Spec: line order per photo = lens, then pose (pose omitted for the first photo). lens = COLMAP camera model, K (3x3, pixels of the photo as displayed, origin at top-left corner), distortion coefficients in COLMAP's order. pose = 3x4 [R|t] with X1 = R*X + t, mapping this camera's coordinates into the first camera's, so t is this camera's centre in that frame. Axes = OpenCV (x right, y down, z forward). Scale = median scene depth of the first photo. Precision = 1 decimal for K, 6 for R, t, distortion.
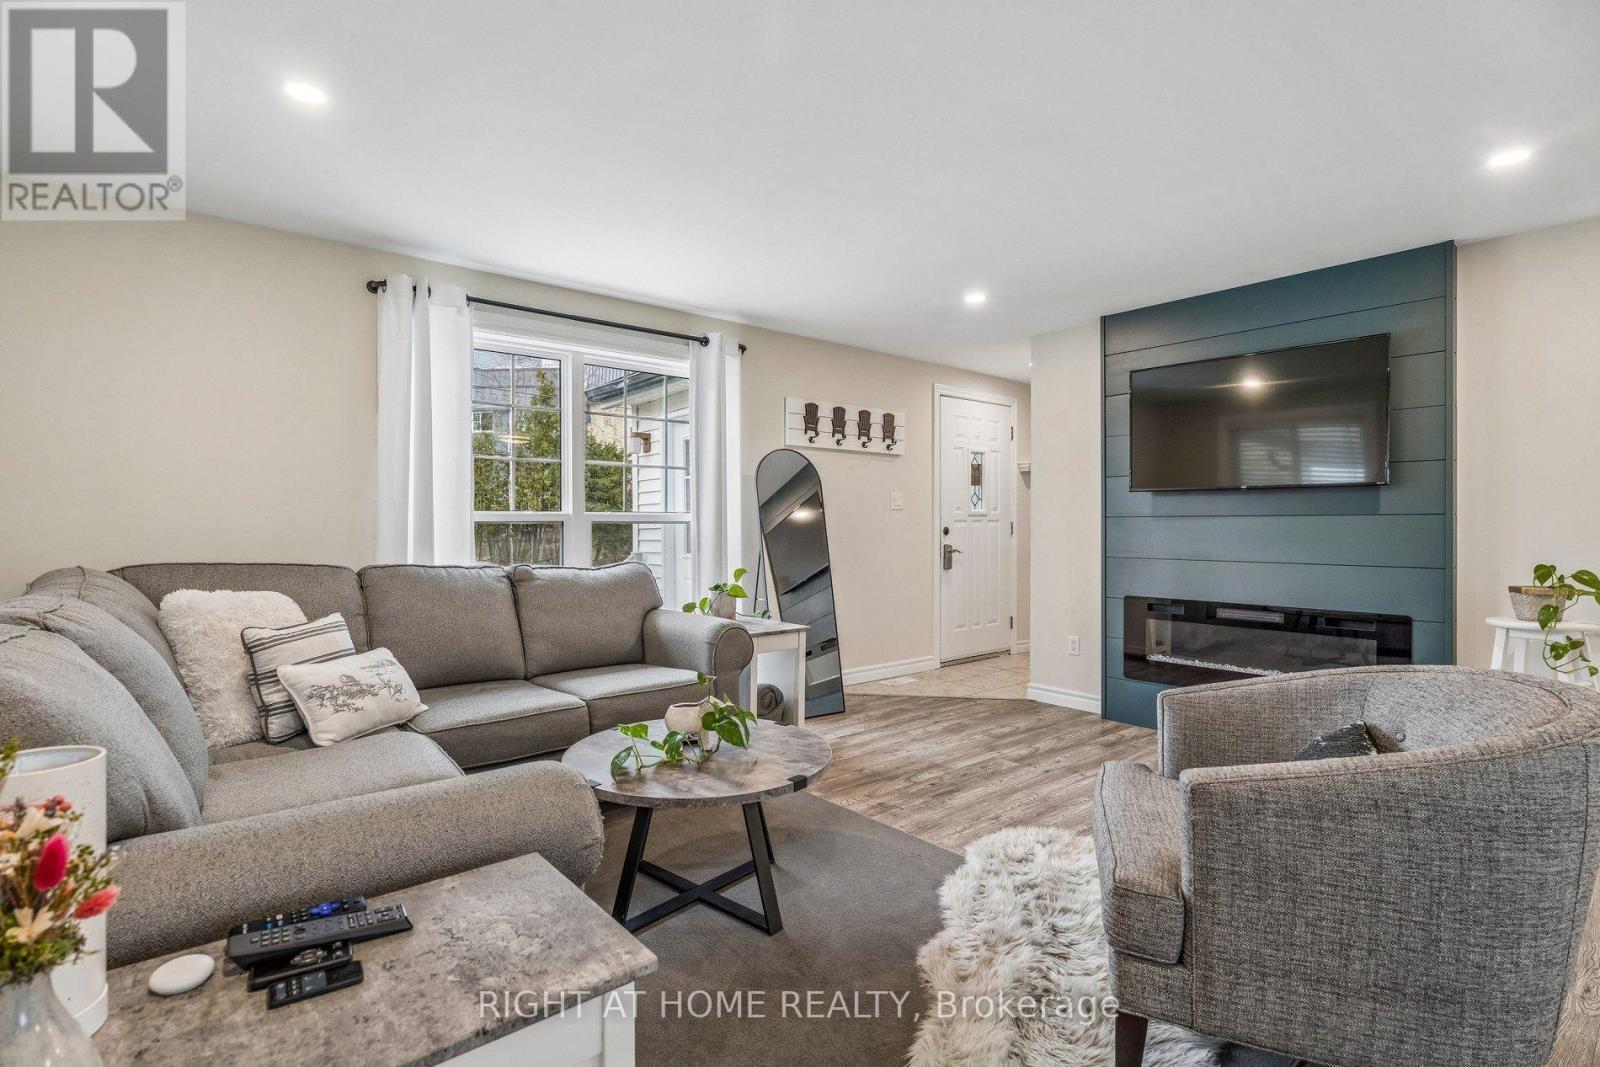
lens RADIAL K [[739.3, 0, 794.9], [0, 739.3, 535.1], [0, 0, 1]] dist [-0.004644, -0.001032]
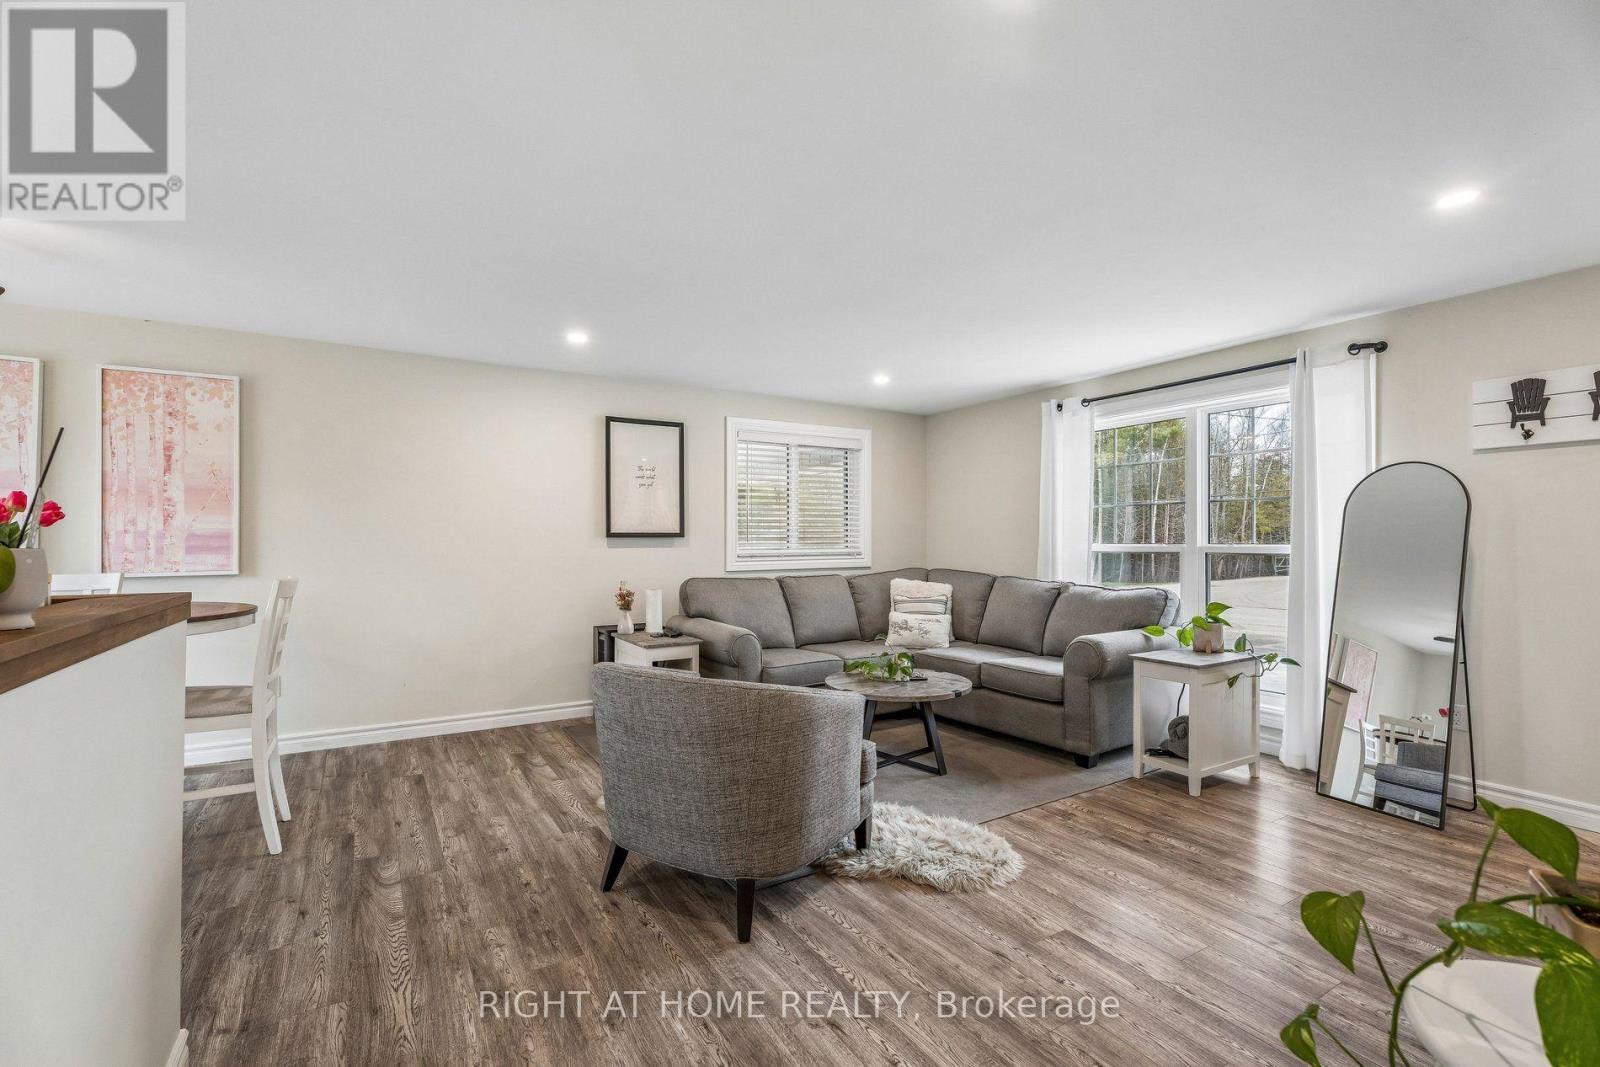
lens RADIAL K [[707.2, 0, 816.2], [0, 707.2, 536.2], [0, 0, 1]] dist [0.001001, 0.000381]
pose [[-0.114945, -0.006668, -0.993349, 1.092258], [-0.013185, 0.999900, -0.005186, -0.037256], [0.993284, 0.012502, -0.115022, 0.663063]]
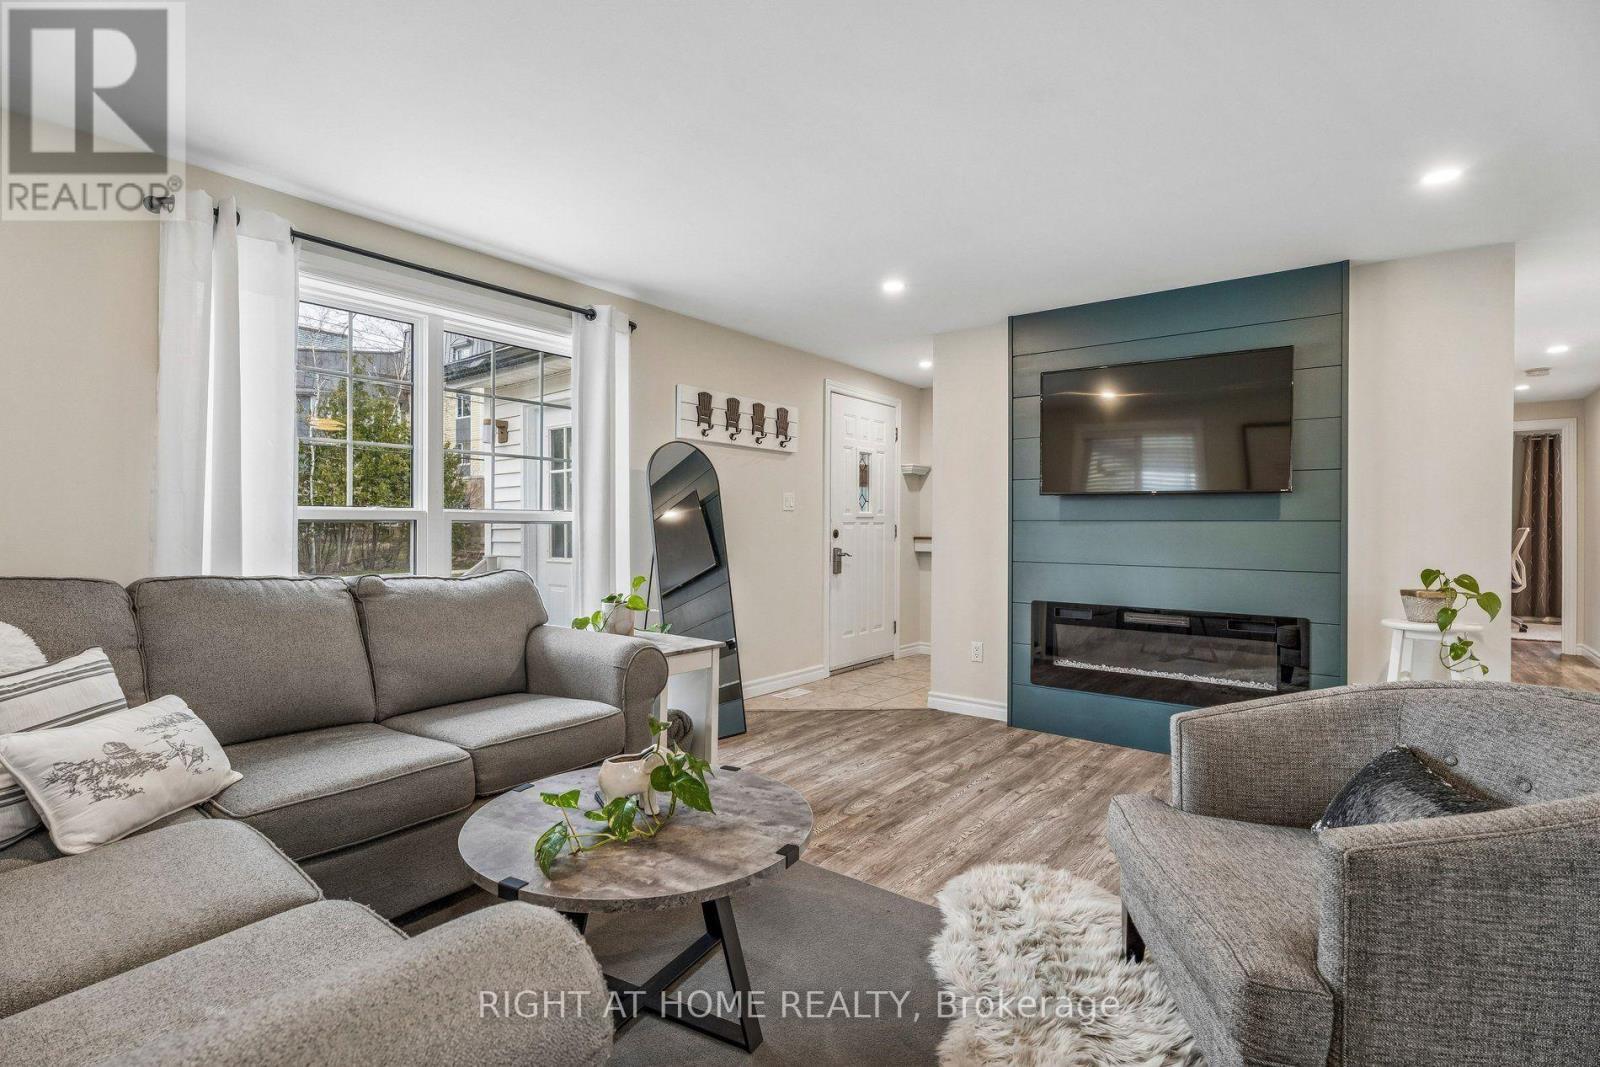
lens RADIAL K [[739.3, 0, 796.2], [0, 739.3, 533.6], [0, 0, 1]] dist [-0.004644, -0.001032]
pose [[0.976952, 0.005138, 0.213399, -0.092590], [-0.004333, 0.999982, -0.004240, -0.002559], [-0.213417, 0.003217, 0.976956, 0.134328]]
